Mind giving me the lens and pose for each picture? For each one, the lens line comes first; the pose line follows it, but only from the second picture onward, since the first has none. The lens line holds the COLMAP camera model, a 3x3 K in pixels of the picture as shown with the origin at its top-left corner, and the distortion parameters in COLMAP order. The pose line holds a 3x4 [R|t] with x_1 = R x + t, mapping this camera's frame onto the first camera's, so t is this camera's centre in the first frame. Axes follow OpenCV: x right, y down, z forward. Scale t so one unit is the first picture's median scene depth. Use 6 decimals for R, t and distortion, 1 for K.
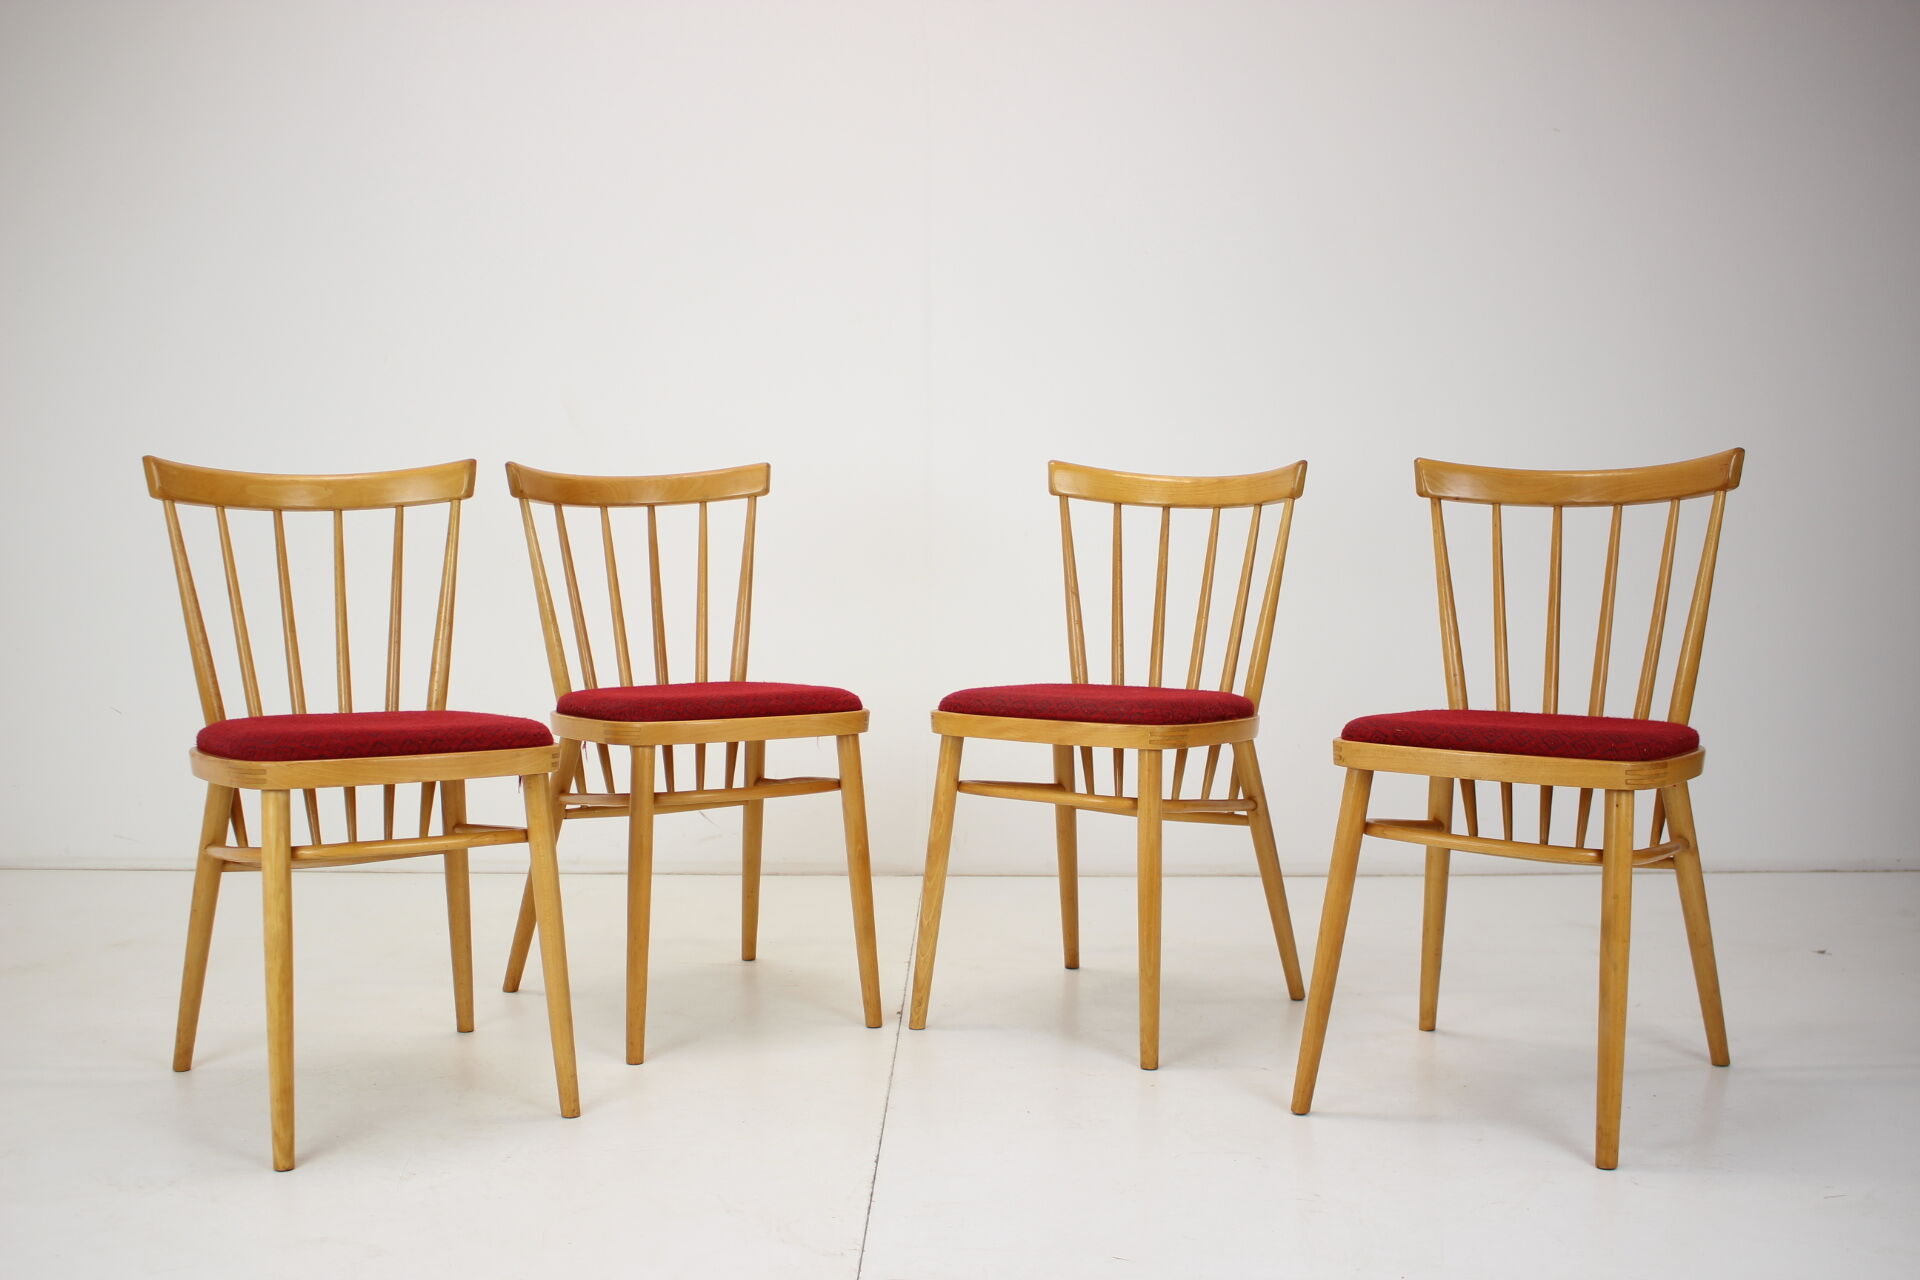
lens RADIAL K [[2116.5, 0, 960.0], [0, 2116.5, 640.0], [0, 0, 1]] dist [-0.141639, 0.208902]
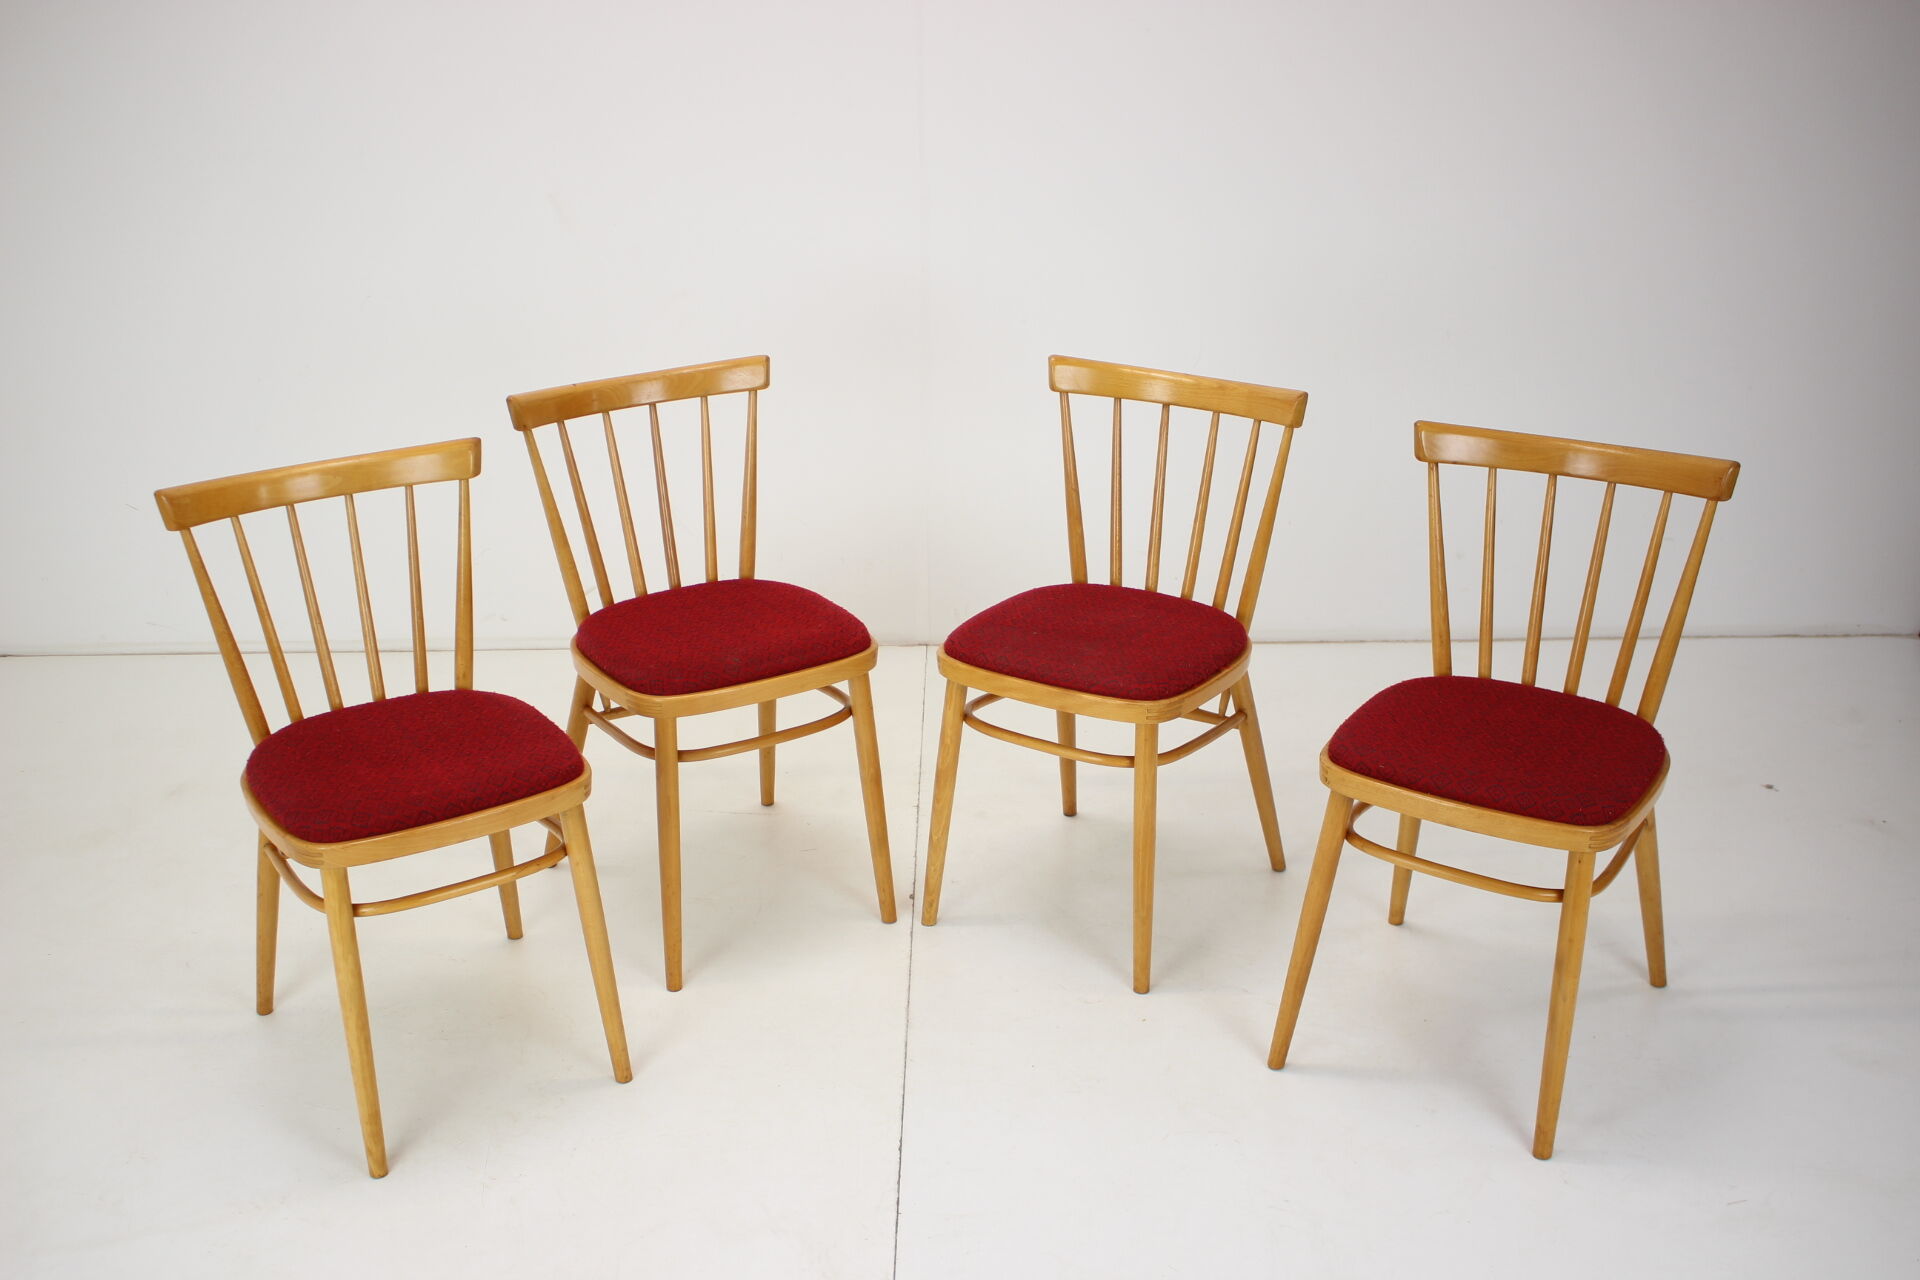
lens RADIAL K [[2116.5, 0, 960.0], [0, 2116.5, 640.0], [0, 0, 1]] dist [-0.141639, 0.208902]
pose [[0.999887, -0.014472, 0.004128, -0.006669], [0.012201, 0.940110, 0.340654, -0.325882], [-0.008811, -0.340565, 0.940180, 0.021486]]
